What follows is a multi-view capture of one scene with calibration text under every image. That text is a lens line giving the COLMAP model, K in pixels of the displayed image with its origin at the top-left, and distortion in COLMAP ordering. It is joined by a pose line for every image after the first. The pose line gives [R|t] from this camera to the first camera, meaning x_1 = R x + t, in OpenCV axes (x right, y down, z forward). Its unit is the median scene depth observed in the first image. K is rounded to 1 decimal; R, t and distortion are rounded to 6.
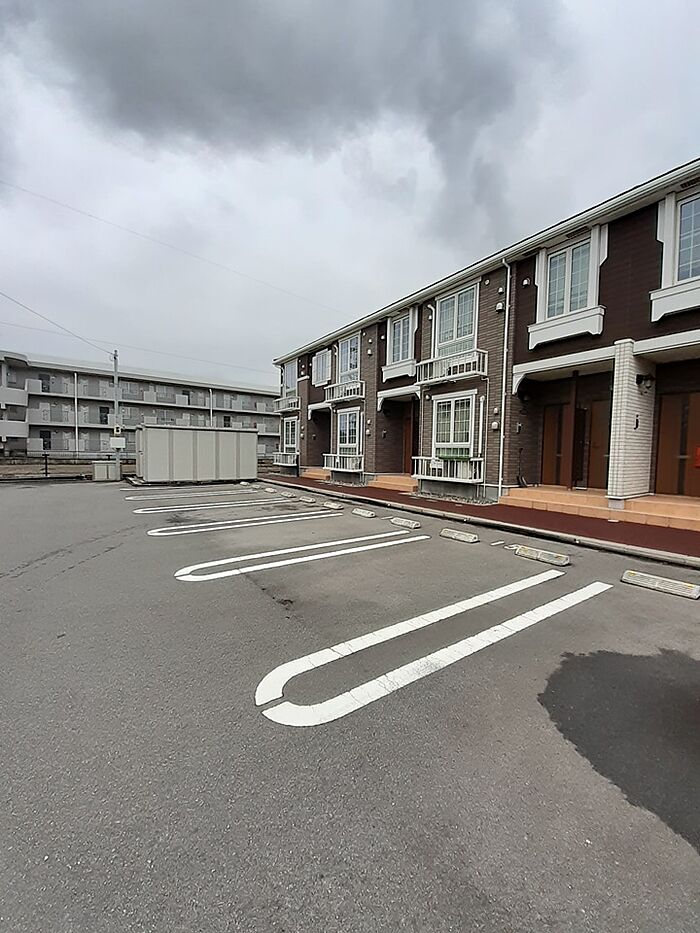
lens RADIAL K [[373.3, 0, 350.0], [0, 373.3, 466.5], [0, 0, 1]] dist [0.001045, -0.000081]
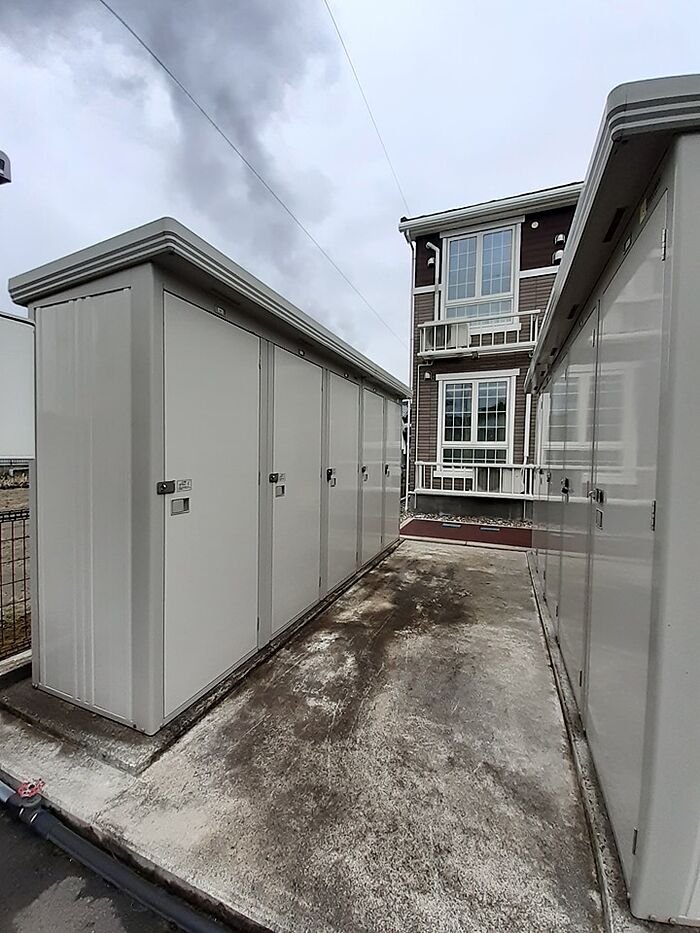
lens RADIAL K [[396.4, 0, 350.0], [0, 396.4, 466.5], [0, 0, 1]] dist [0.000780, -0.000220]
pose [[0.851487, -0.011711, 0.524245, -0.335778], [0.009289, 0.999931, 0.007250, -0.025409], [-0.524293, -0.001303, 0.851537, 0.493896]]
